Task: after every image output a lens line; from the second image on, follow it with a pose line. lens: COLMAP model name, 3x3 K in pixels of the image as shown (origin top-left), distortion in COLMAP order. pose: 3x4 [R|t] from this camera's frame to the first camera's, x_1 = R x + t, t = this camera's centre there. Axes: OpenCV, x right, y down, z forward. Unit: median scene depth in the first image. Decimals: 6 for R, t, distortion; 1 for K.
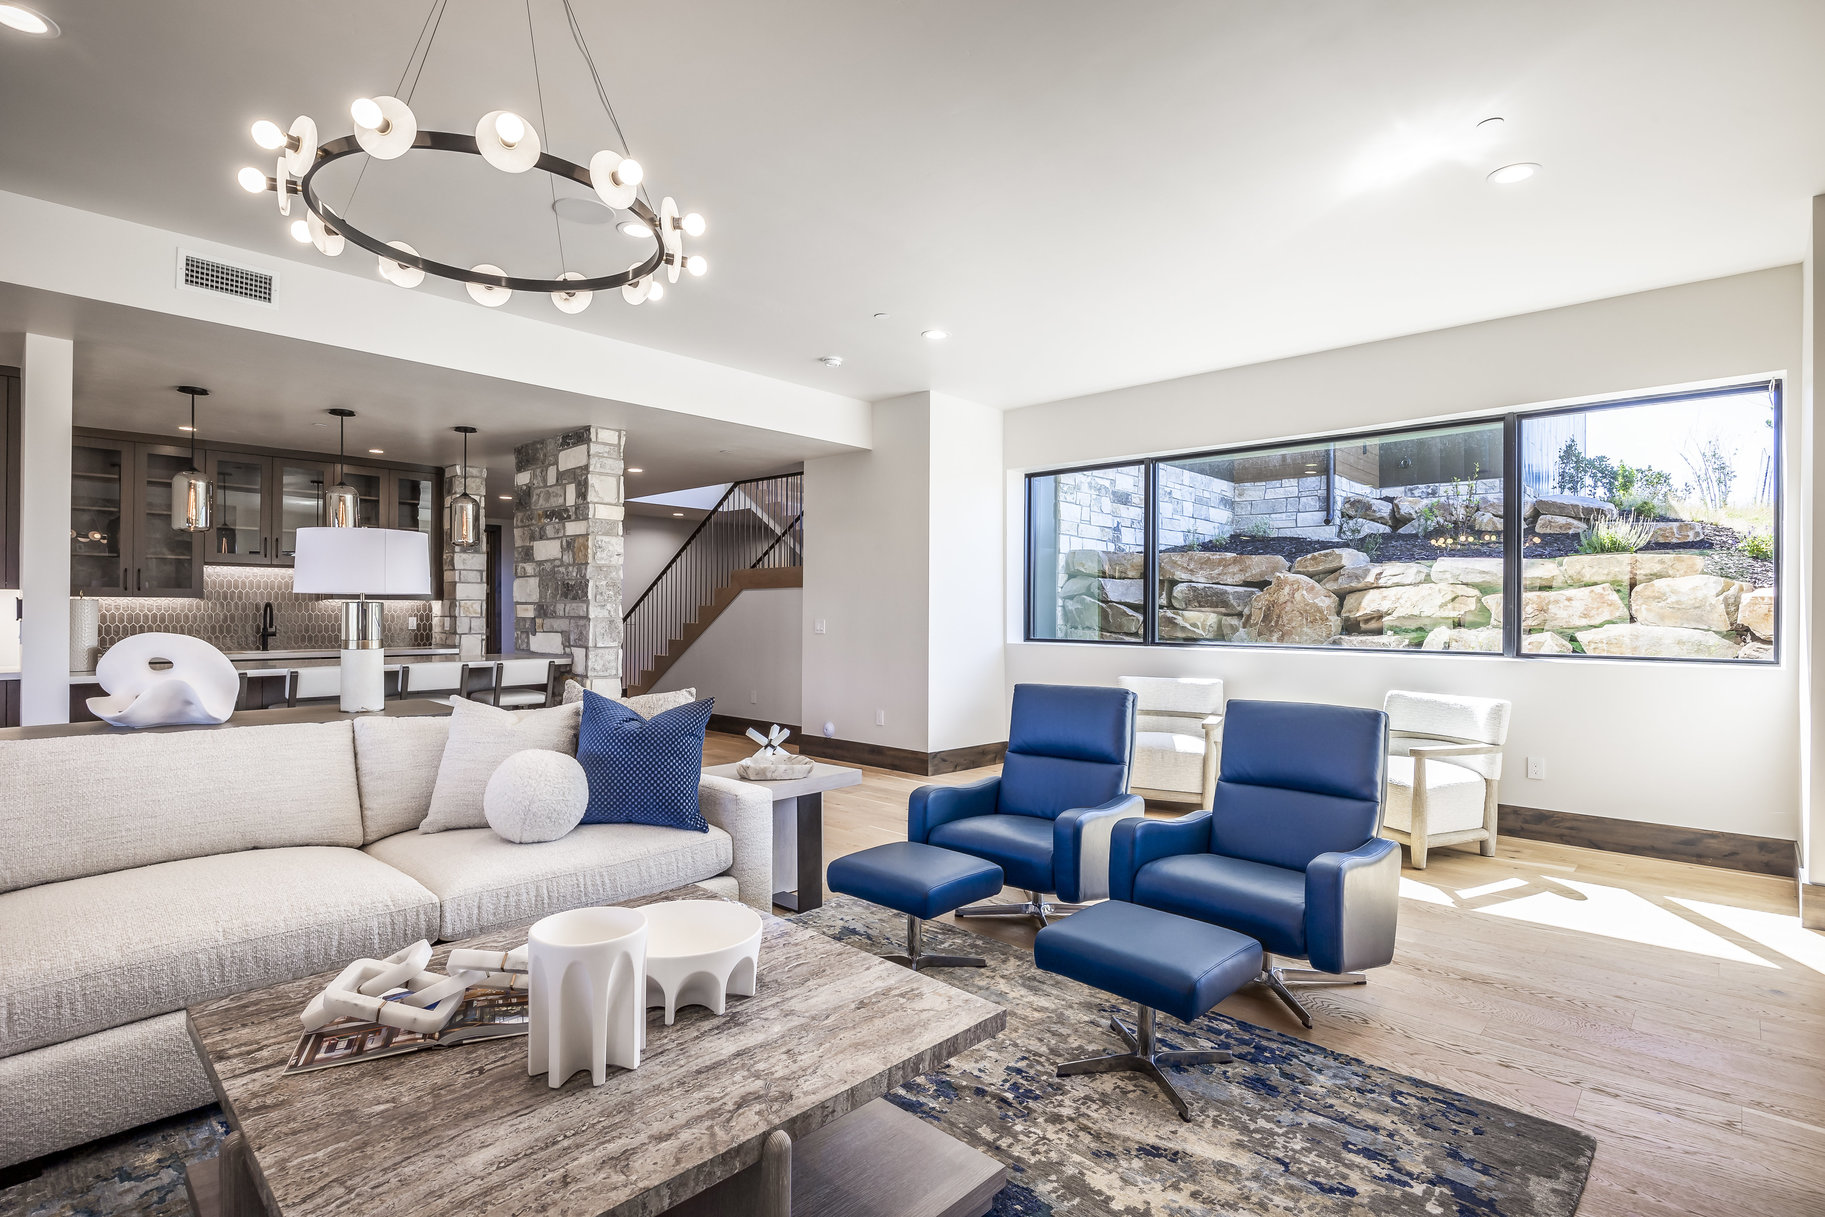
lens RADIAL K [[903.7, 0, 913.5], [0, 903.7, 611.5], [0, 0, 1]] dist [-0.002827, -0.000900]
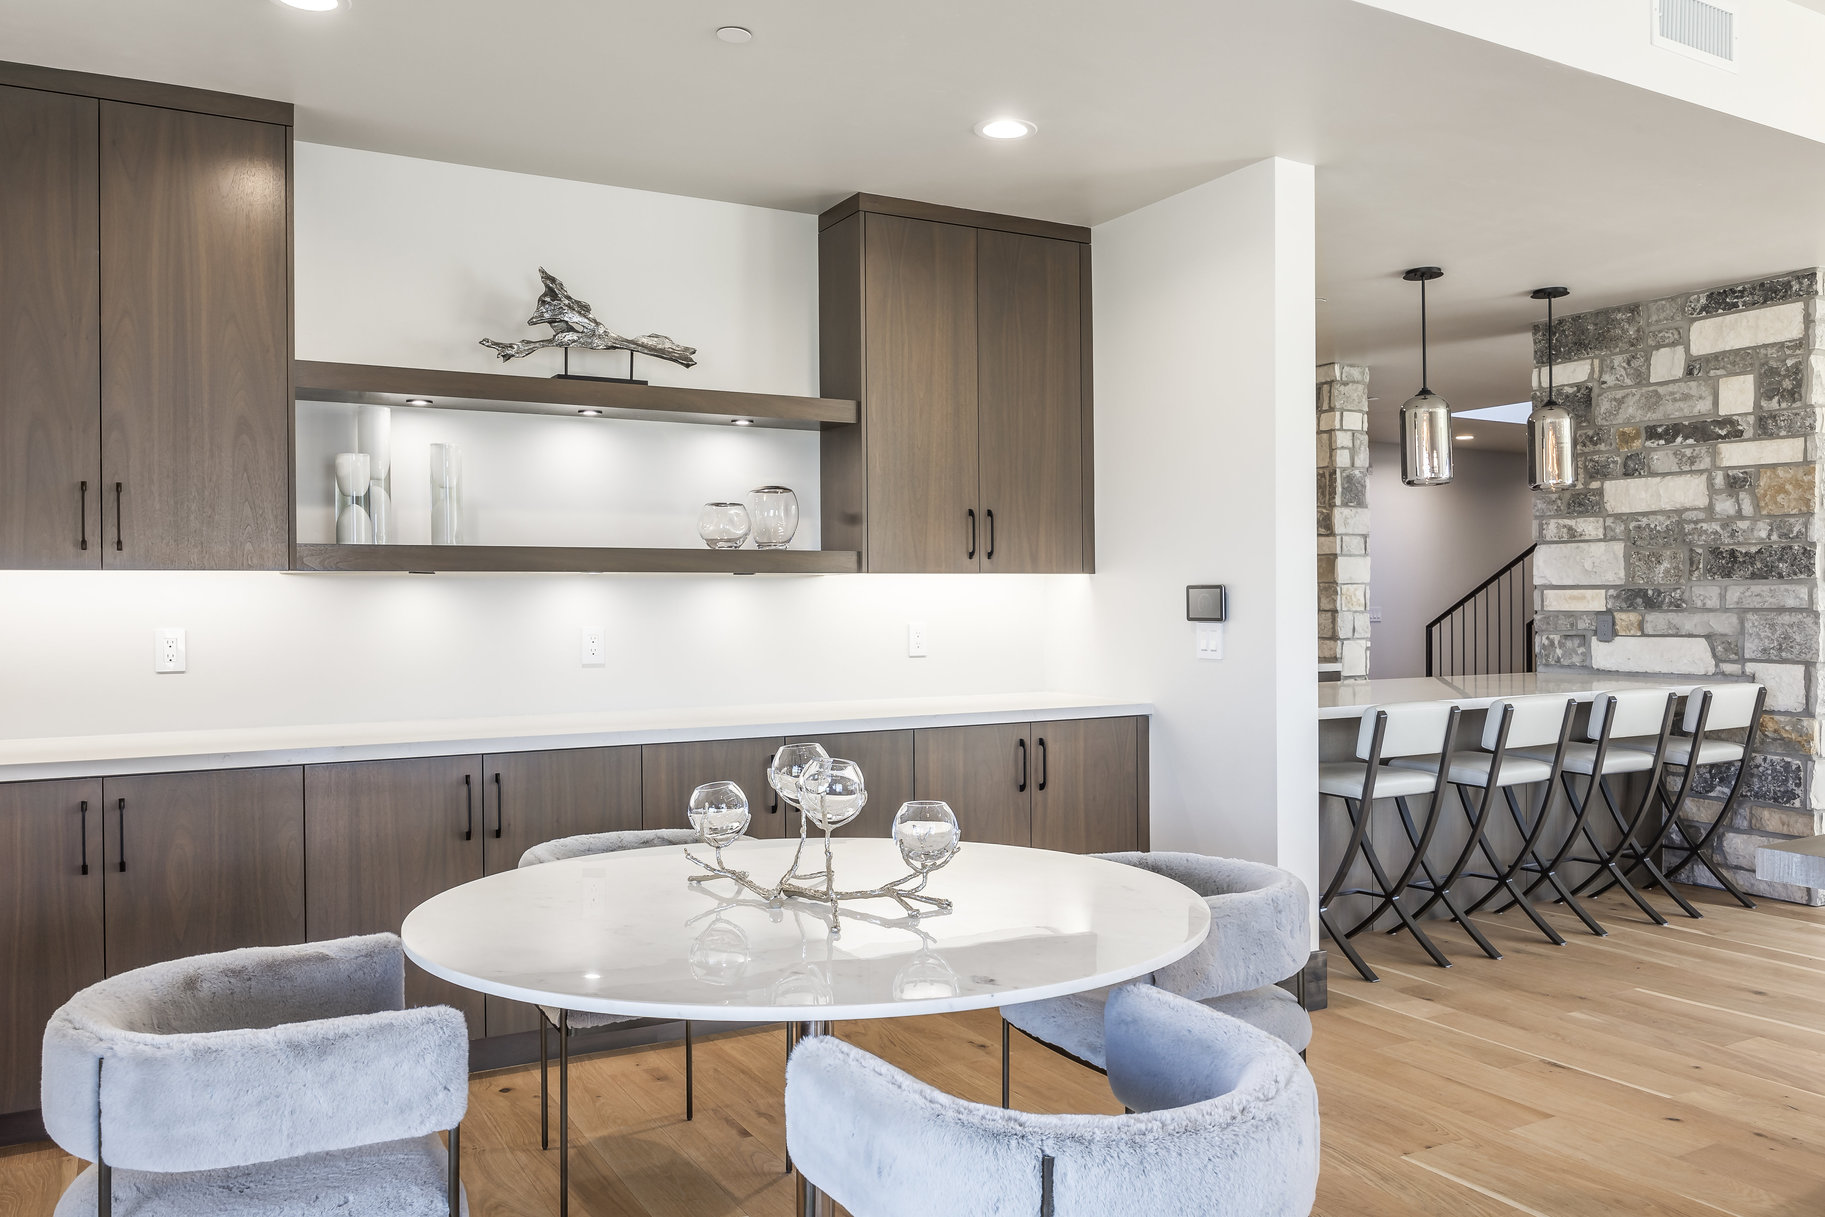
lens RADIAL K [[1389.8, 0, 907.7], [0, 1389.8, 607.7], [0, 0, 1]] dist [0.003625, -0.000015]
pose [[0.956248, -0.009100, -0.292417, -0.624257], [0.011041, 0.999927, 0.004988, -0.005296], [0.292350, -0.007998, 0.956278, 0.008209]]
